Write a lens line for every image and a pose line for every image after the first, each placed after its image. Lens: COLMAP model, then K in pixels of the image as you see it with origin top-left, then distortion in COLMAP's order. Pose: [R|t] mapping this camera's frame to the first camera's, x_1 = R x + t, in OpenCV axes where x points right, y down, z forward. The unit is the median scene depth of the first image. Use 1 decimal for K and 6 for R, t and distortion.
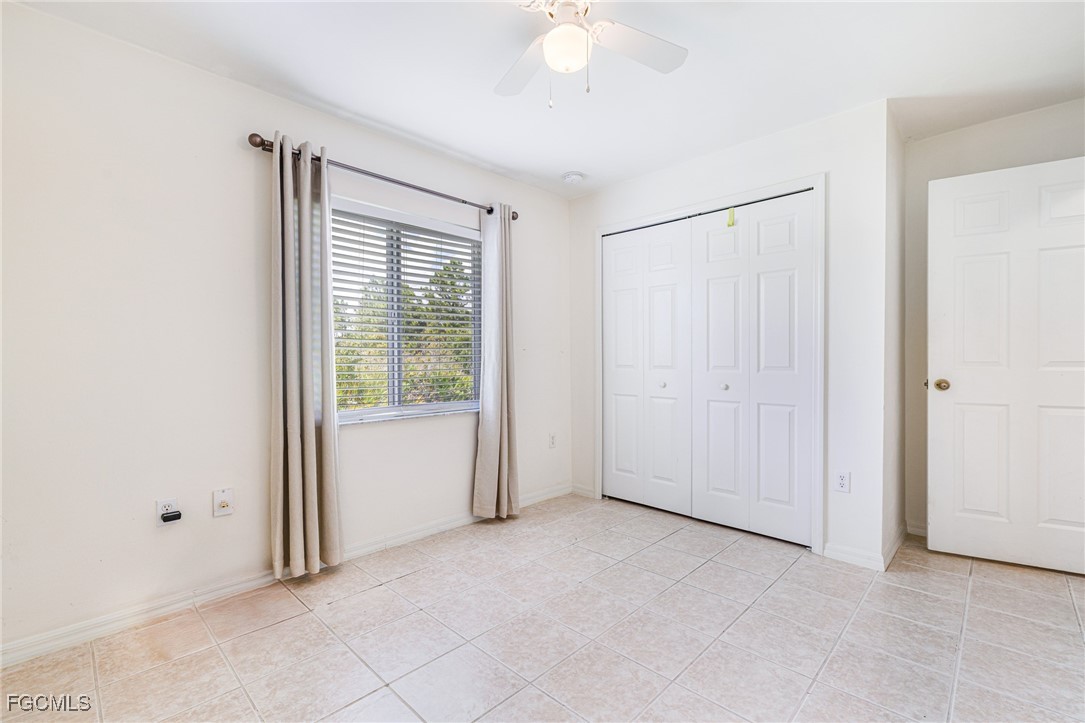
lens RADIAL K [[476.1, 0, 551.0], [0, 476.1, 358.9], [0, 0, 1]] dist [-0.001313, 0.002052]
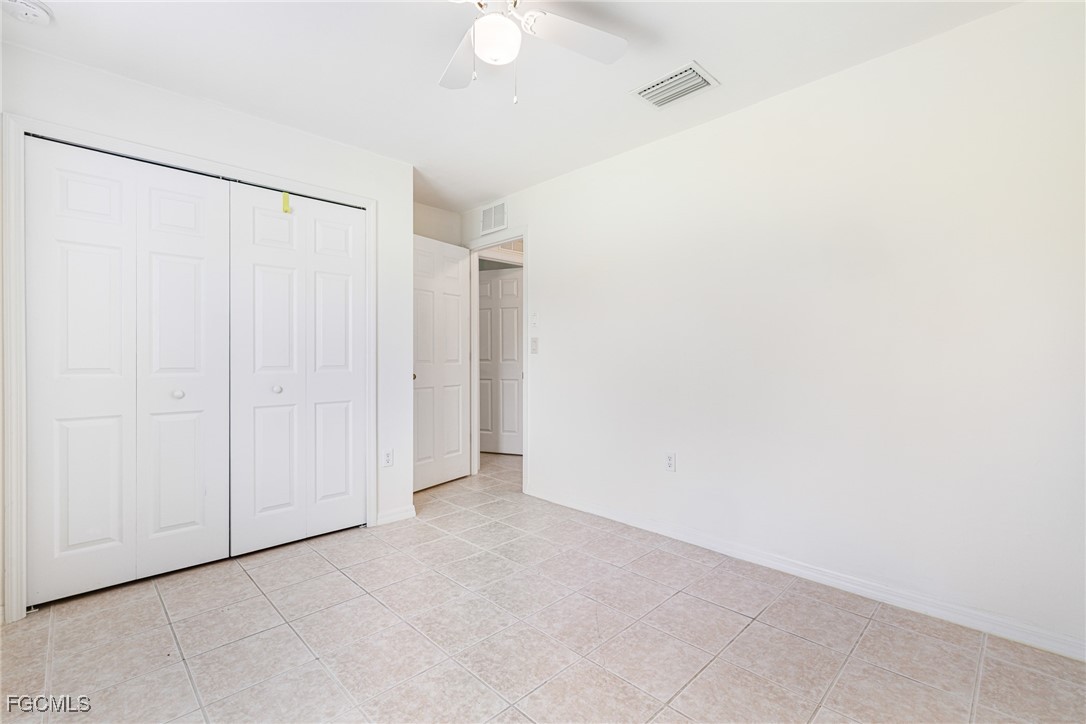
lens RADIAL K [[476.5, 0, 542.5], [0, 476.5, 358.4], [0, 0, 1]] dist [-0.001313, 0.002052]
pose [[0.027772, 0.001211, 0.999614, -0.528672], [0.000635, 0.999999, -0.001229, 0.001794], [-0.999614, 0.000669, 0.027771, 0.494943]]
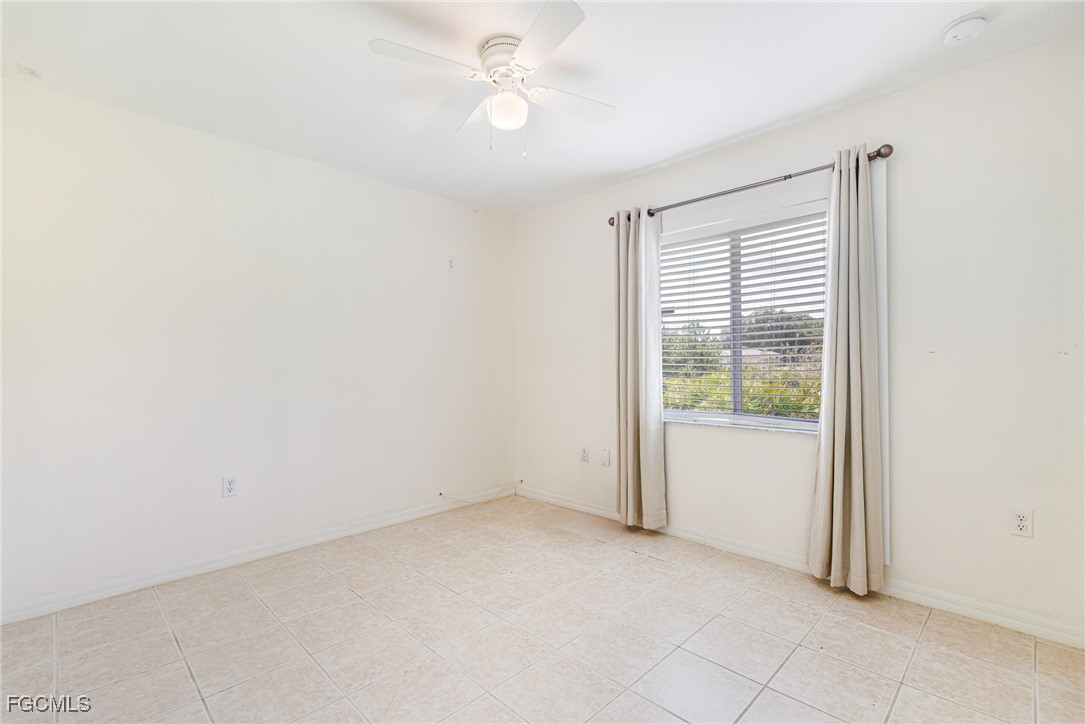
lens RADIAL K [[476.1, 0, 547.8], [0, 476.1, 367.5], [0, 0, 1]] dist [-0.001313, 0.002052]
pose [[-0.001266, 0.007372, -0.999972, 0.675185], [0.002569, 0.999970, 0.007369, -0.007062], [0.999996, -0.002559, -0.001285, 0.609704]]
